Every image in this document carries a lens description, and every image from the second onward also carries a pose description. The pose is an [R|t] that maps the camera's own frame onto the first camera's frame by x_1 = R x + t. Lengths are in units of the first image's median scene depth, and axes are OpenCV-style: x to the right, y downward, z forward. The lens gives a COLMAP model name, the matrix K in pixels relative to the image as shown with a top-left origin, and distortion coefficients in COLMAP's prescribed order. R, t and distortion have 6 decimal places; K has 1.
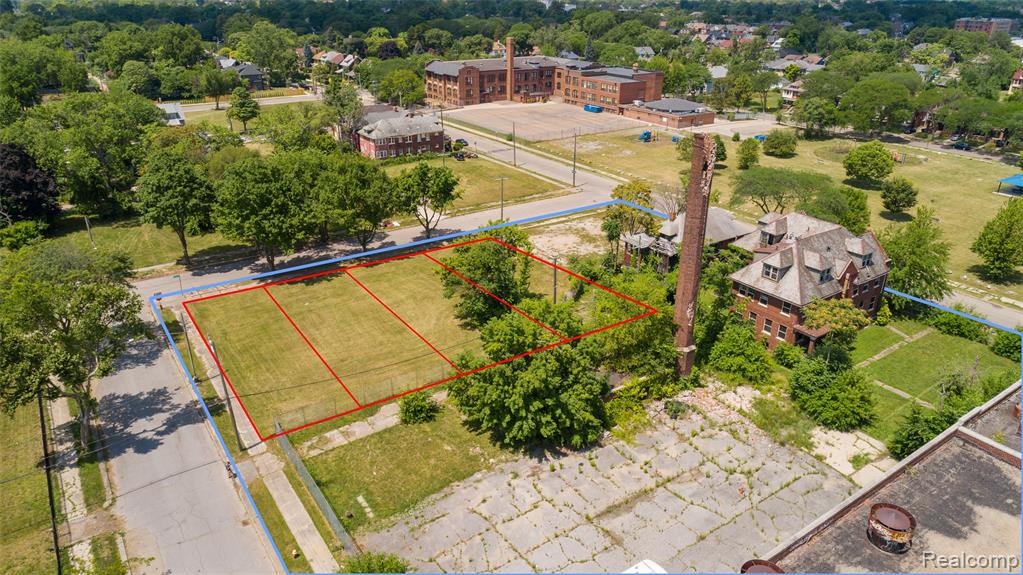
lens RADIAL K [[687.7, 0, 510.6], [0, 687.7, 287.1], [0, 0, 1]] dist [-0.016547, 0.011002]
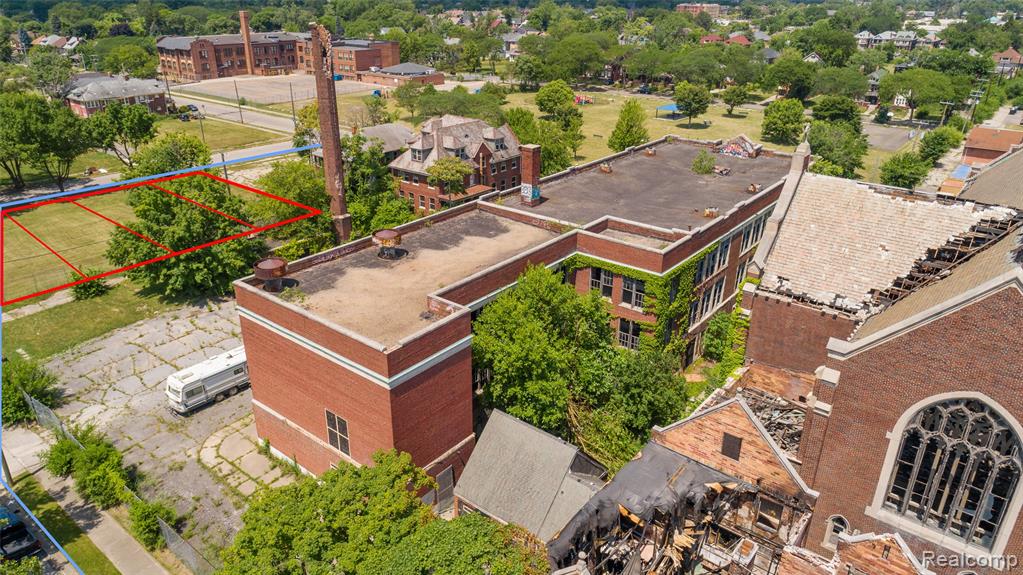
lens RADIAL K [[687.7, 0, 511.0], [0, 687.7, 288.9], [0, 0, 1]] dist [-0.016547, 0.011002]
pose [[0.957131, -0.115687, 0.265550, 0.129169], [0.115102, 0.993194, 0.017819, 0.141544], [-0.265804, 0.013510, 0.963932, -0.136039]]
